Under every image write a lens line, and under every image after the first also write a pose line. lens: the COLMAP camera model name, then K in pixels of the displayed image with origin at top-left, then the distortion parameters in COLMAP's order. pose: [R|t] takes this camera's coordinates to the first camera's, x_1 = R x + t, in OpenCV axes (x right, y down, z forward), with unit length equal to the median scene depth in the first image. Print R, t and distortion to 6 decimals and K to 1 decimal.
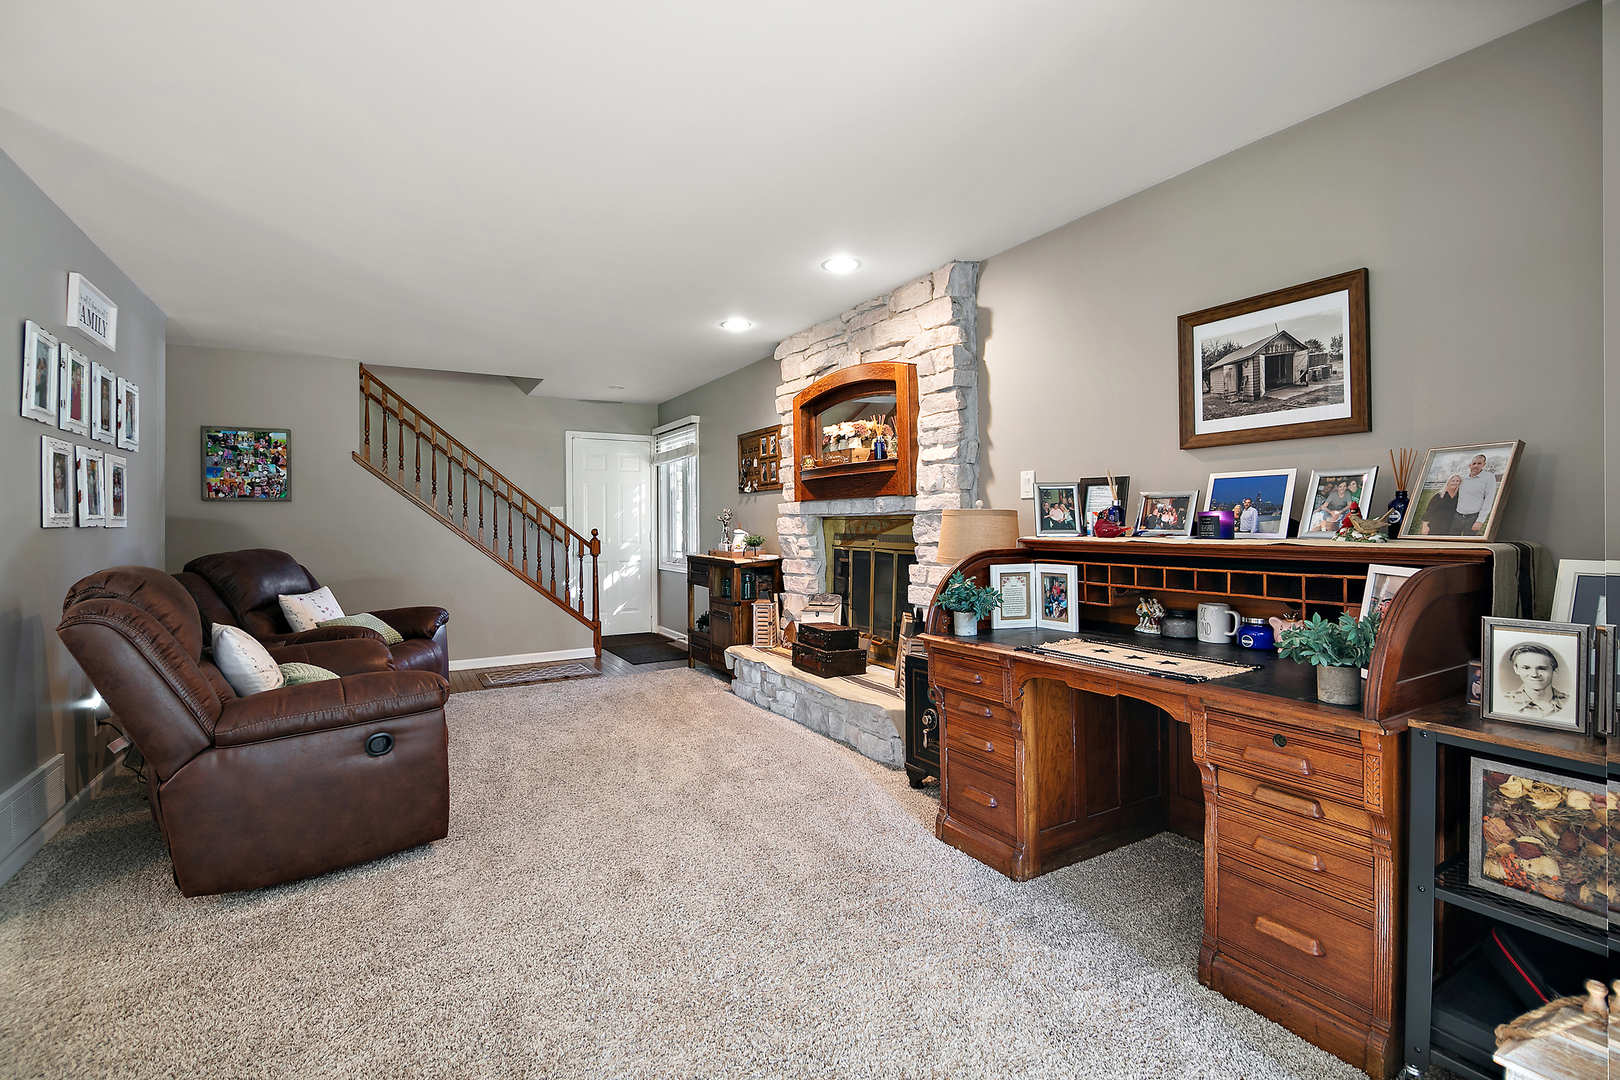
lens RADIAL K [[728.1, 0, 817.0], [0, 728.1, 532.2], [0, 0, 1]] dist [-0.001717, -0.011269]
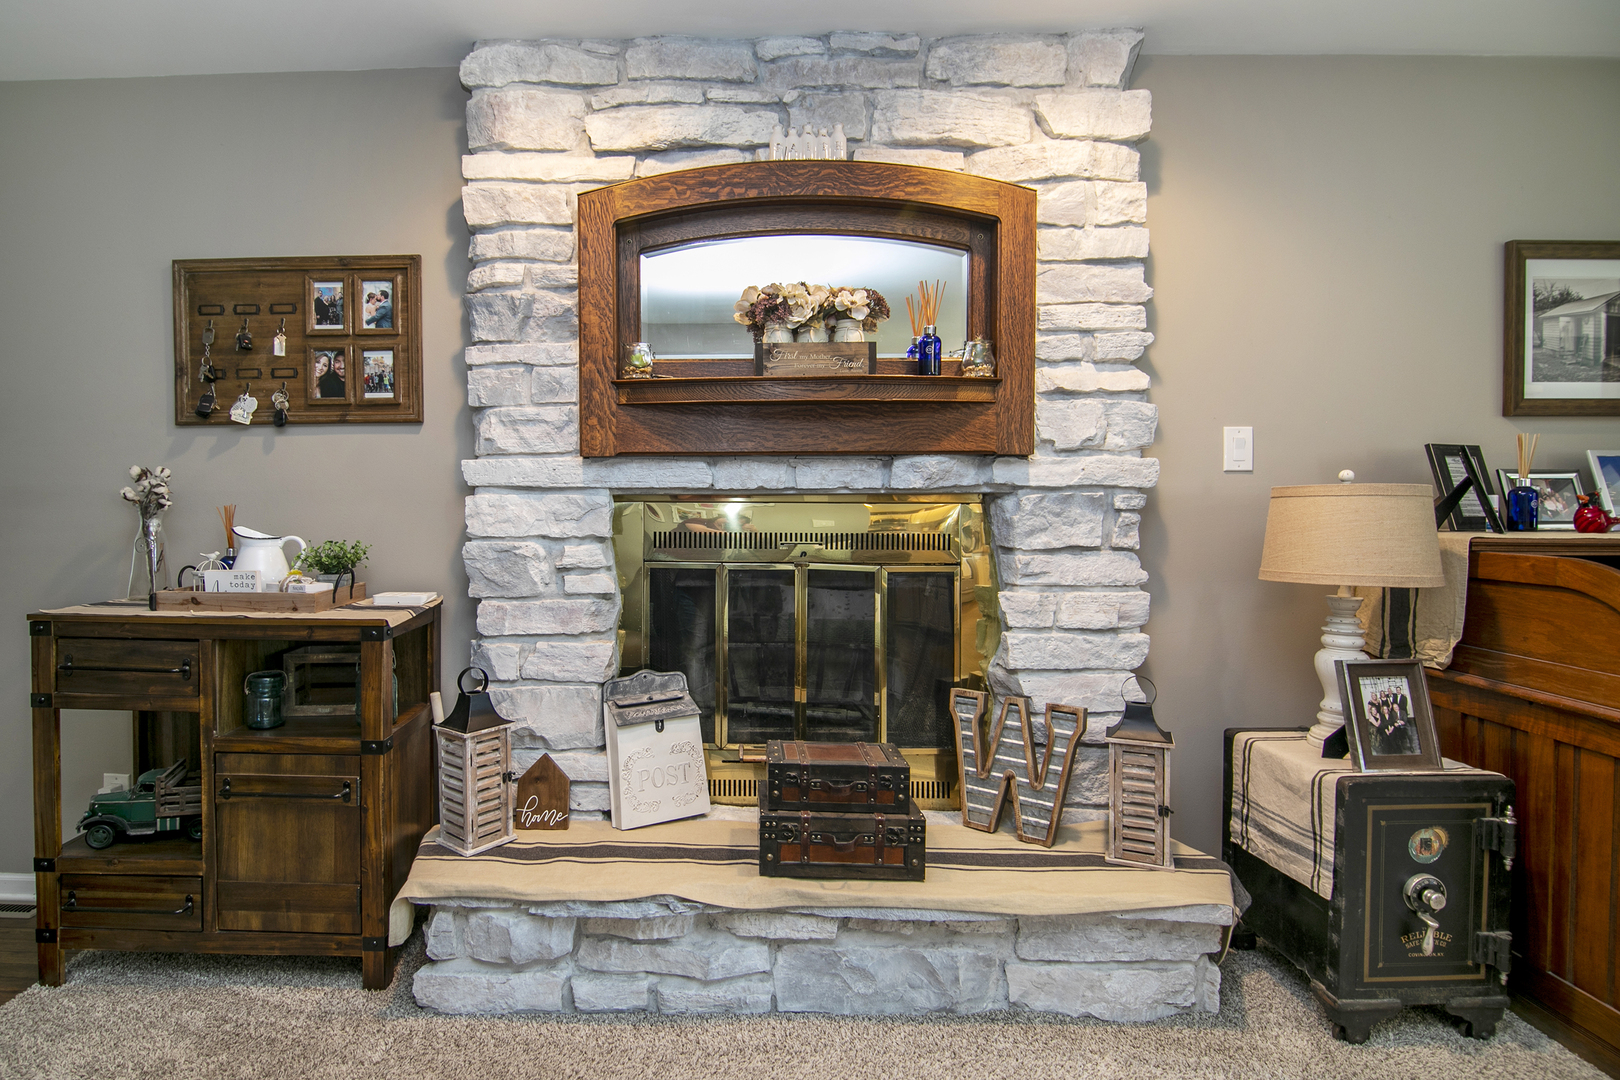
lens RADIAL K [[792.7, 0, 805.9], [0, 792.7, 530.2], [0, 0, 1]] dist [0.000639, -0.013126]
pose [[0.532929, -0.009120, 0.846111, -0.415664], [0.008632, 0.999948, 0.005342, -0.002724], [-0.846116, 0.004457, 0.532980, 0.831293]]
